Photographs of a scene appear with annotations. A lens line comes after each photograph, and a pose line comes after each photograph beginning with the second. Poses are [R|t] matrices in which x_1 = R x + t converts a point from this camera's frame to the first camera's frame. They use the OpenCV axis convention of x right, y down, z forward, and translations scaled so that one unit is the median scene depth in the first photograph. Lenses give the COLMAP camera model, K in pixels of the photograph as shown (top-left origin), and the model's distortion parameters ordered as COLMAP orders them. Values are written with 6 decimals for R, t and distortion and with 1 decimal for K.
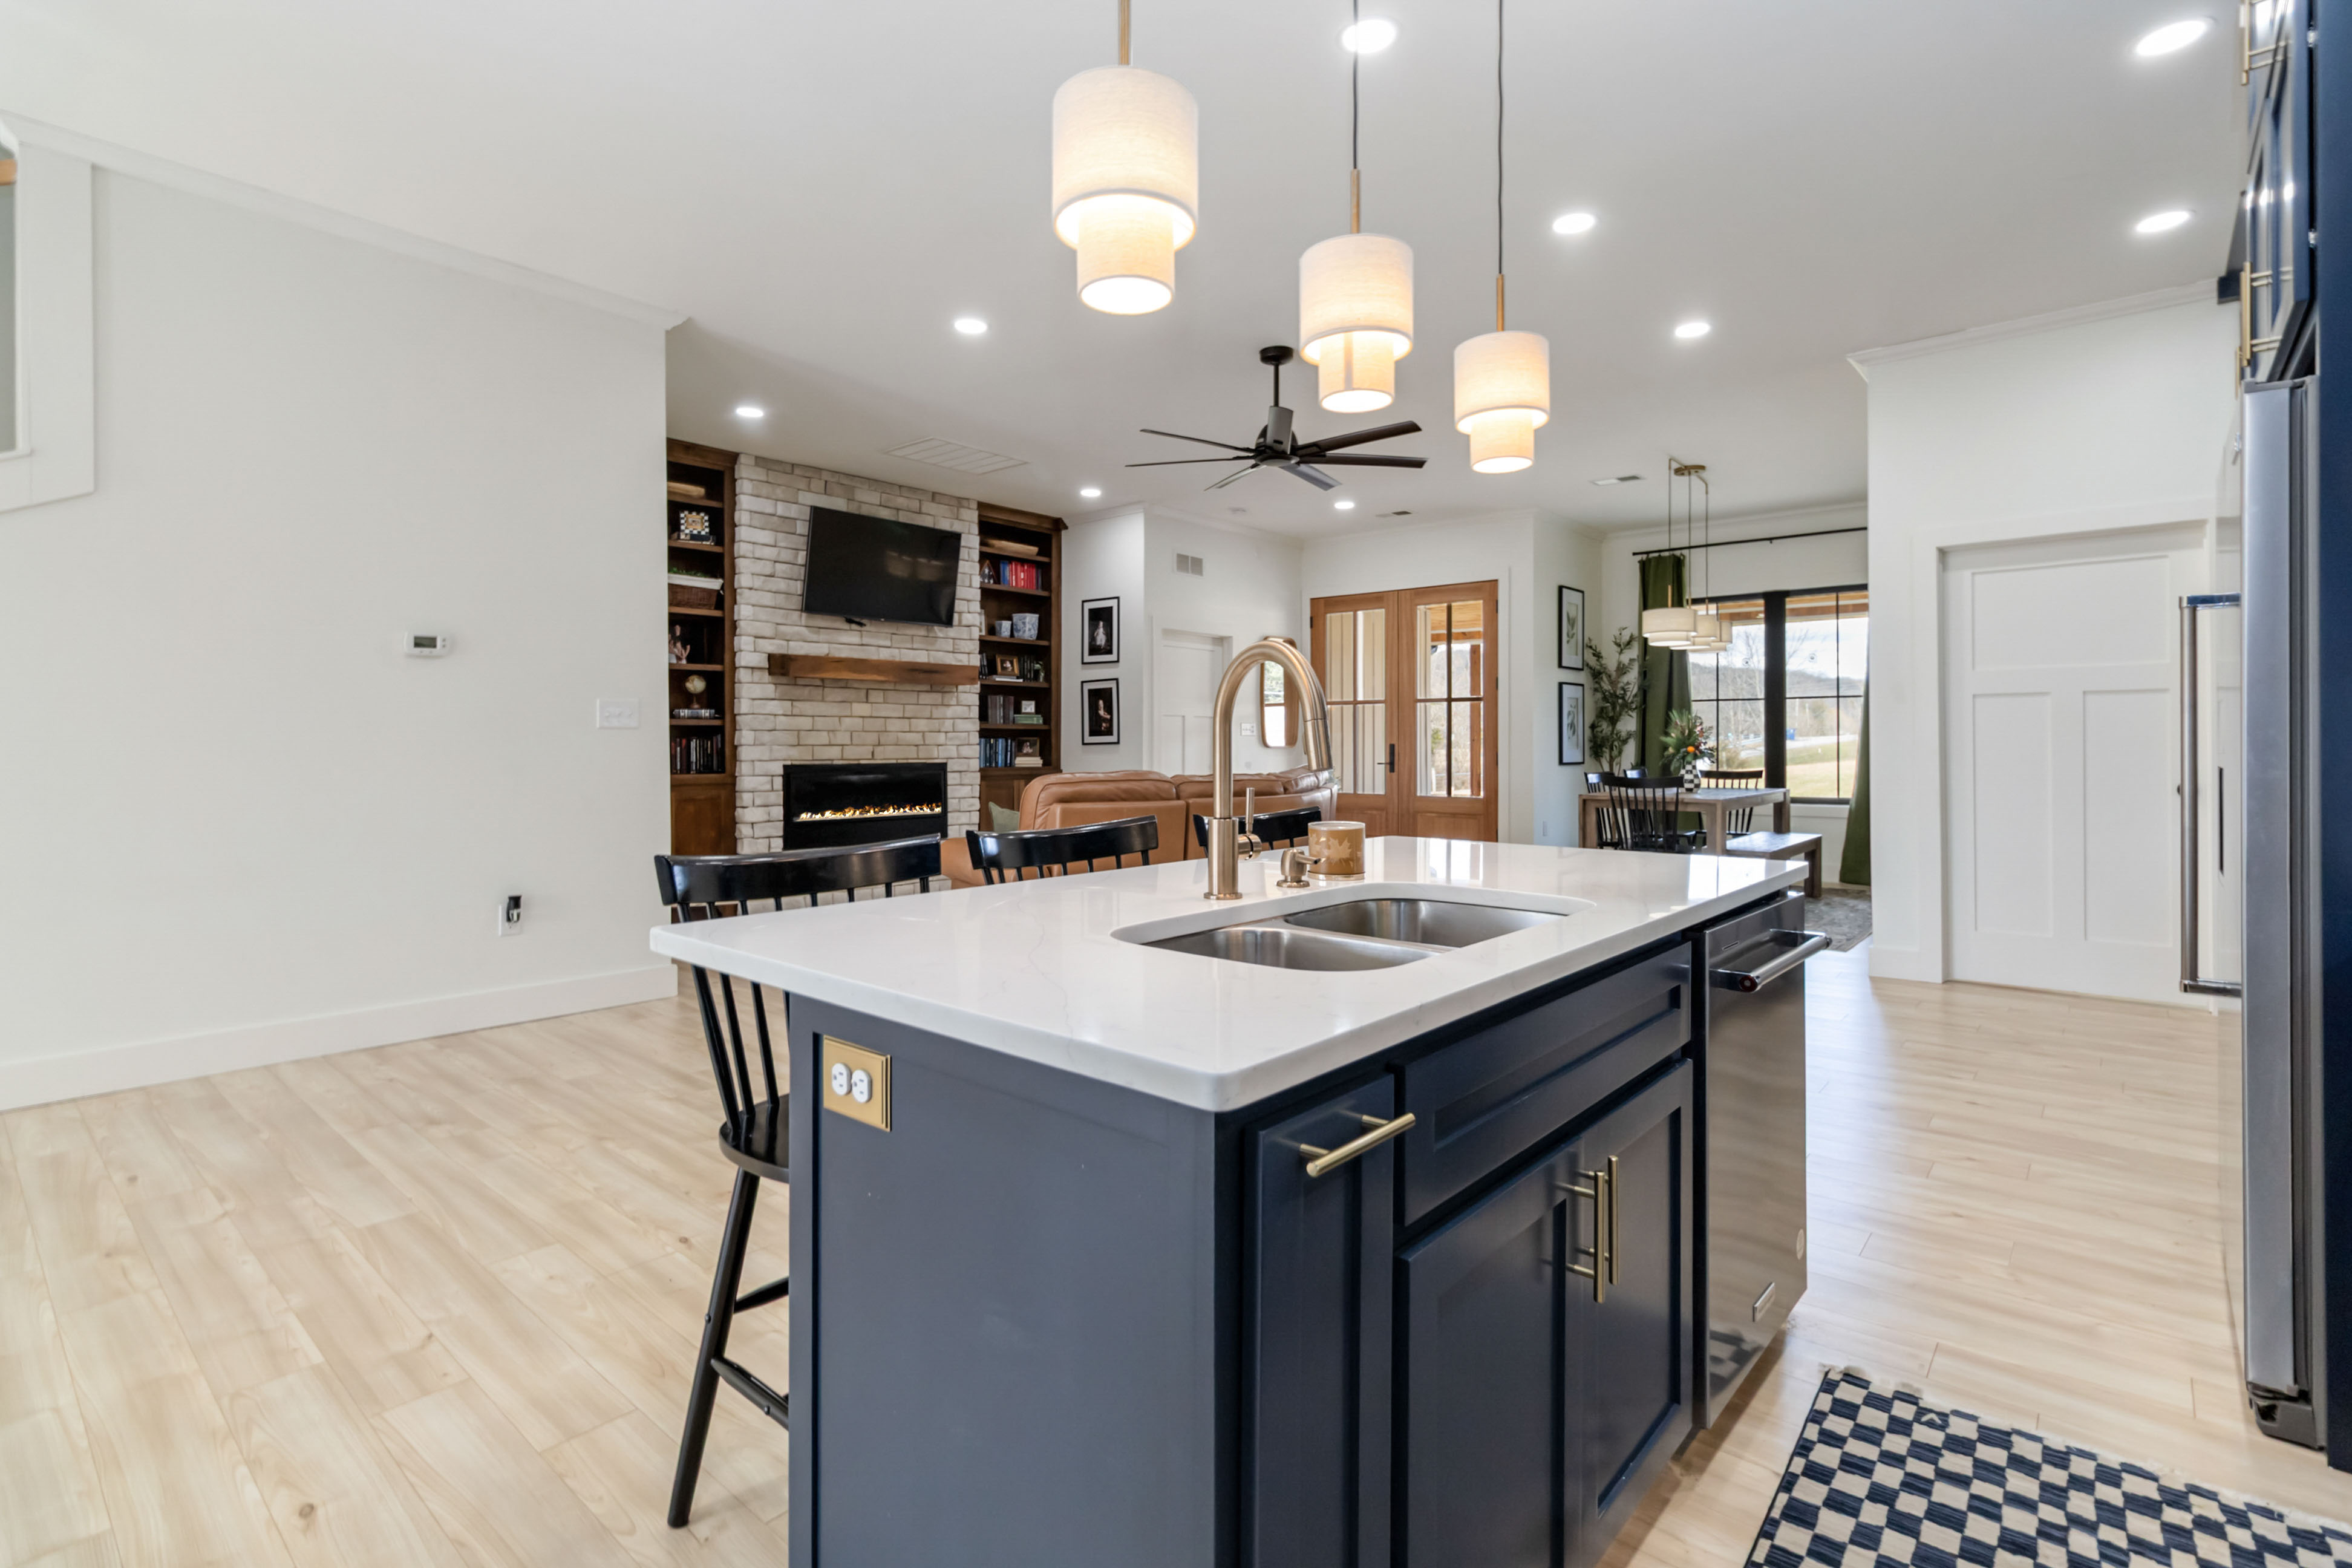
lens RADIAL K [[1105.0, 0, 1179.5], [0, 1105.0, 729.2], [0, 0, 1]] dist [0.002797, 0.000620]
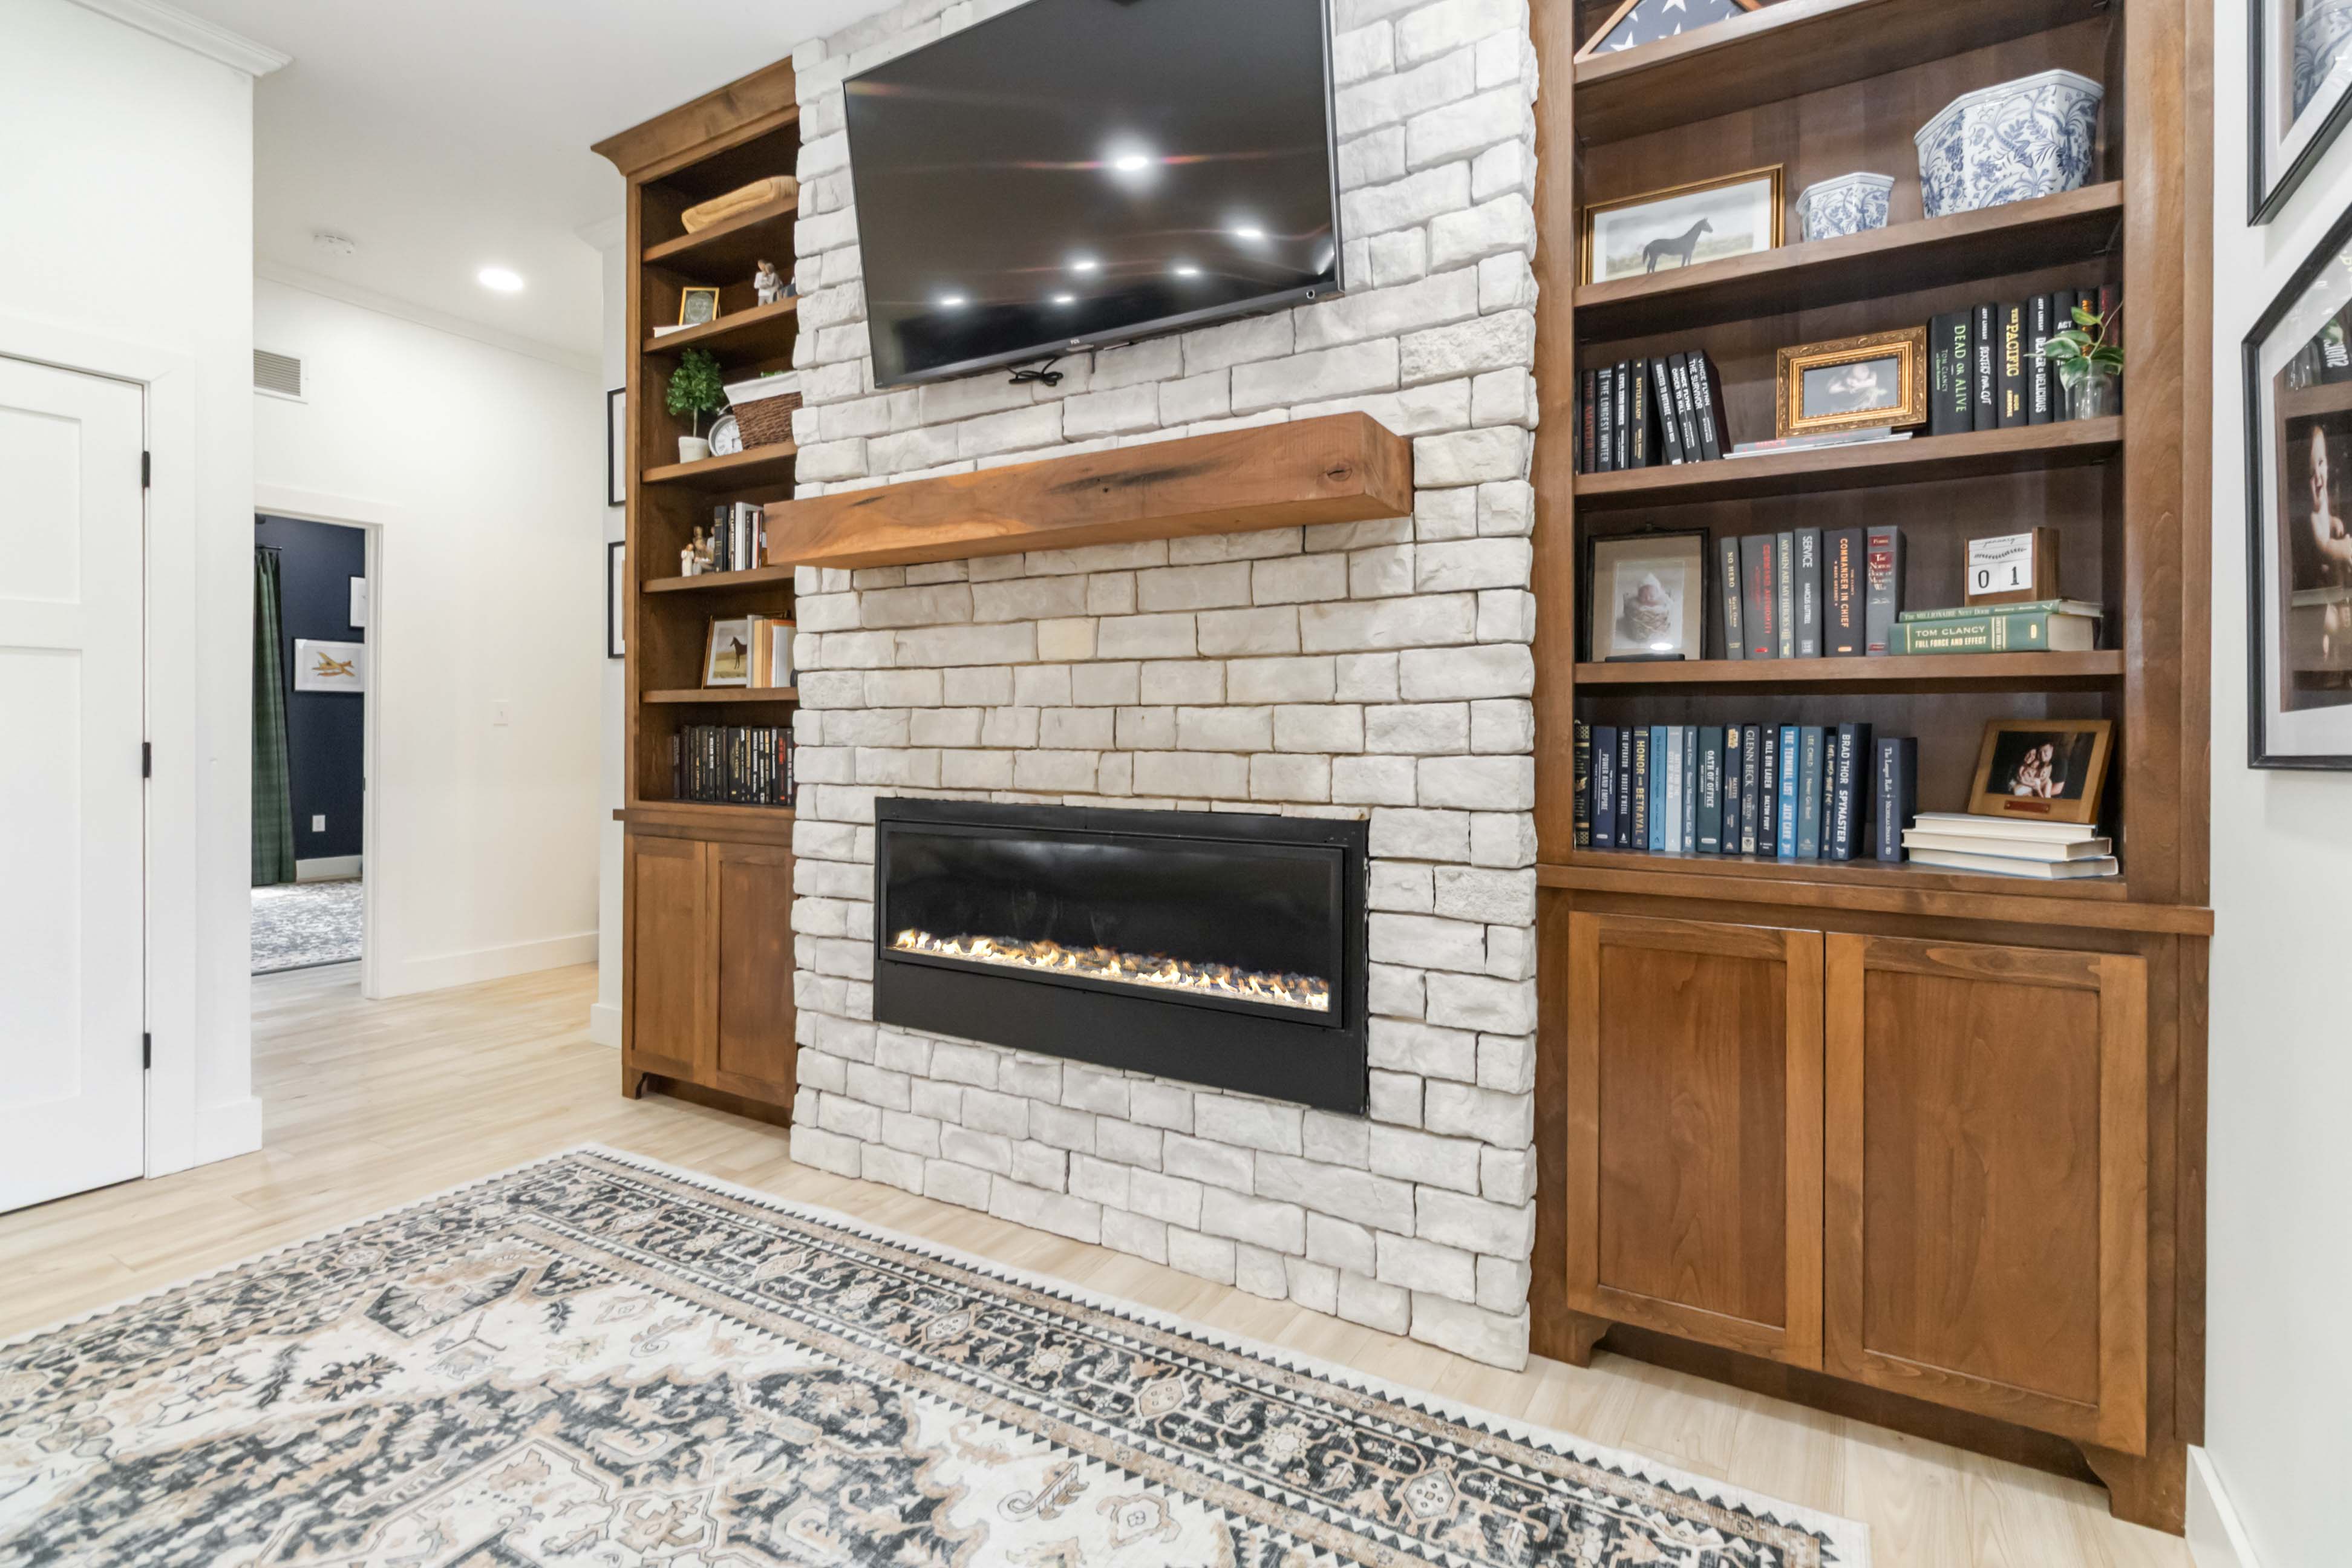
lens RADIAL K [[1117.0, 0, 1174.2], [0, 1117.0, 730.4], [0, 0, 1]] dist [0.003021, 0.001054]
pose [[0.166690, -0.000592, -0.986009, 0.039091], [0.010231, 0.999947, 0.001130, 0.008258], [0.985956, -0.010276, 0.166687, 0.913971]]
